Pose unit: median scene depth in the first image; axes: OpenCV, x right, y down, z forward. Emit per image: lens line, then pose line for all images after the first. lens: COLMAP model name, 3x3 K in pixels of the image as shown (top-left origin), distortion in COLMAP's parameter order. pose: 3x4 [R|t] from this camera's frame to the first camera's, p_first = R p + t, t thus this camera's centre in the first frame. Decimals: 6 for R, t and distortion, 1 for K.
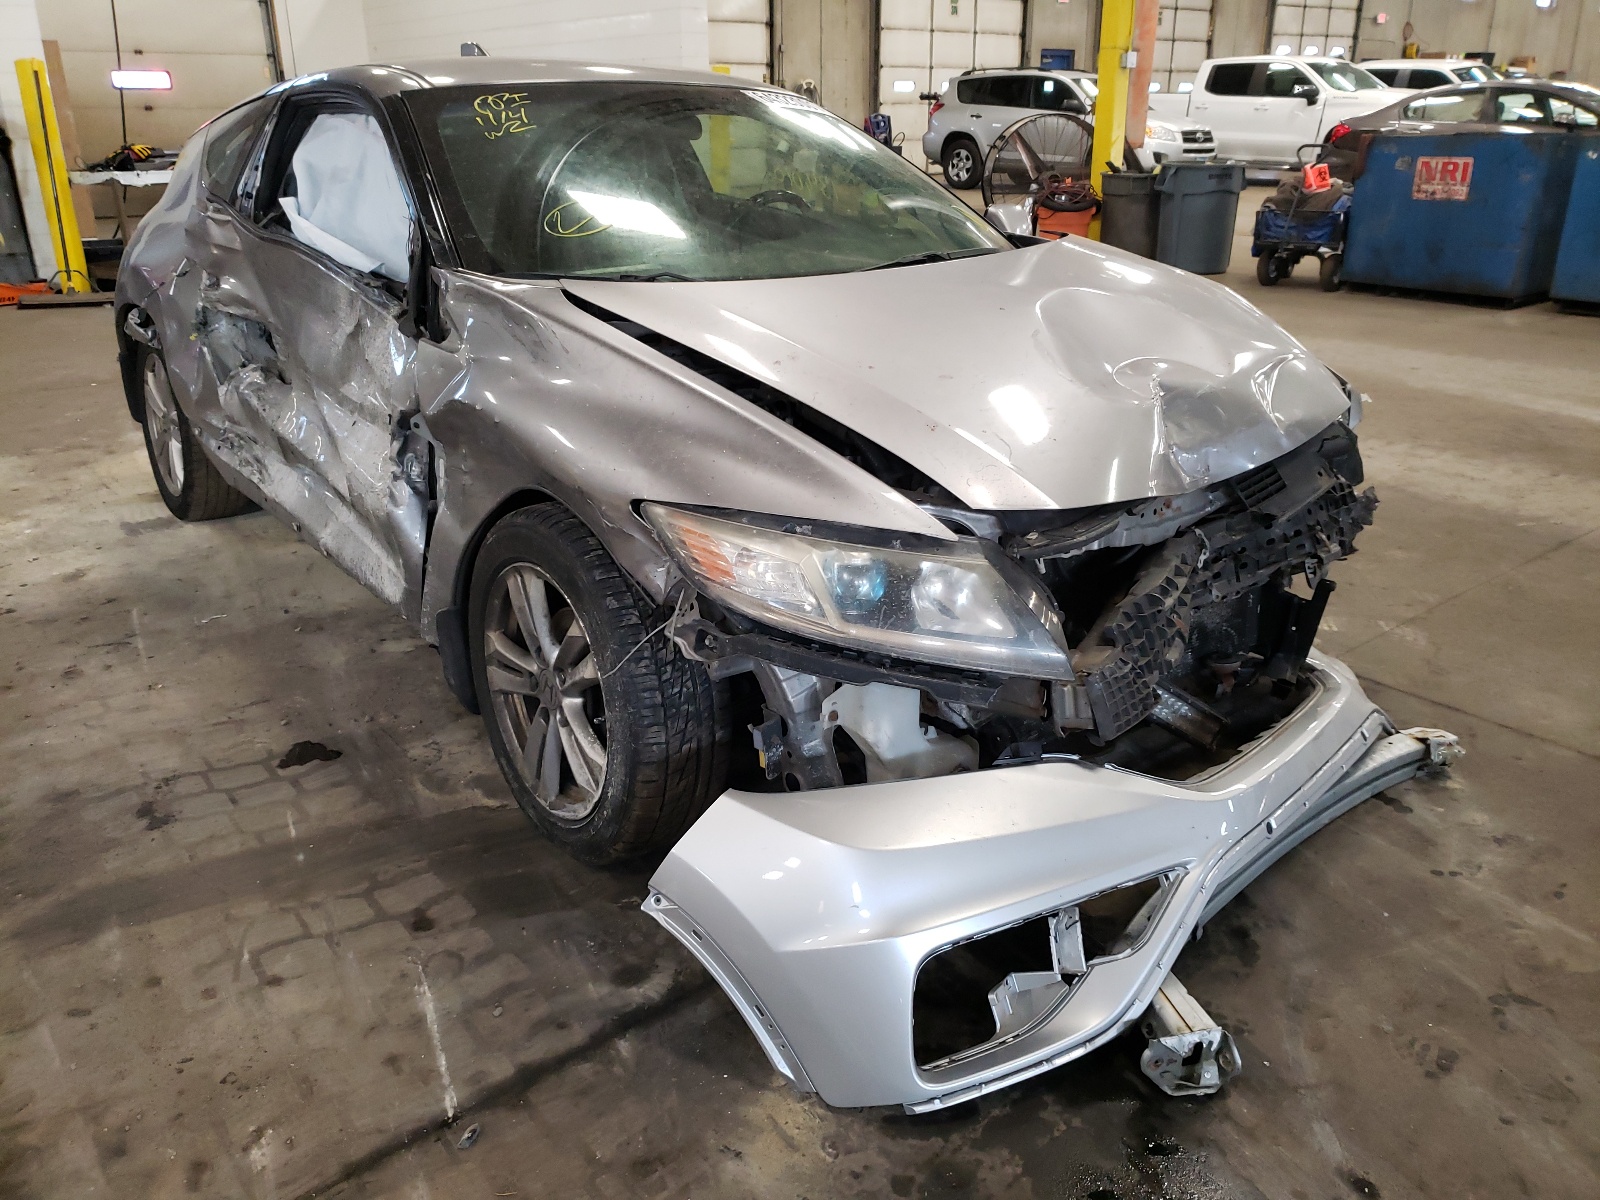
lens RADIAL K [[1177.0, 0, 800.0], [0, 1177.0, 600.0], [0, 0, 1]] dist [-0.038690, 0.001024]
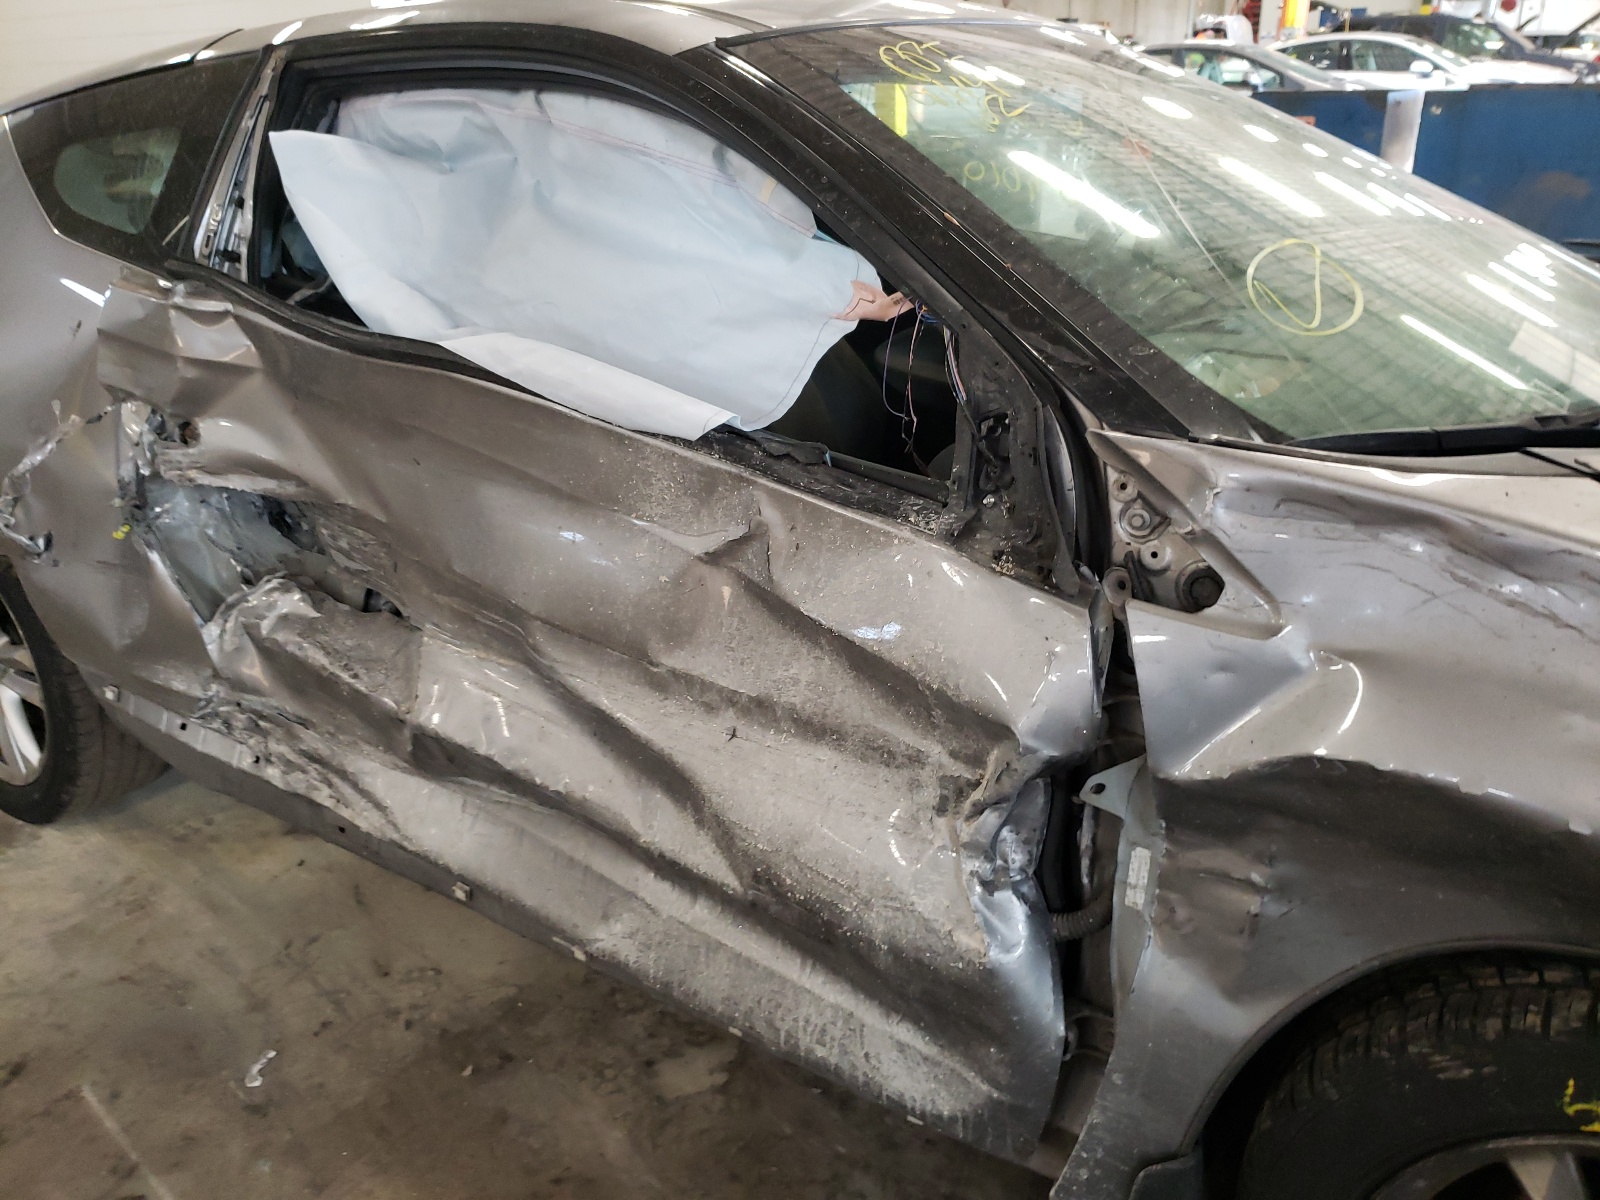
lens RADIAL K [[1203.1, 0, 800.0], [0, 1203.1, 600.0], [0, 0, 1]] dist [0.001985, 0.001297]
pose [[0.957808, -0.133662, 0.254437, -0.380534], [0.132926, 0.990921, 0.020168, -0.171133], [-0.254823, 0.014504, 0.966879, 0.414067]]
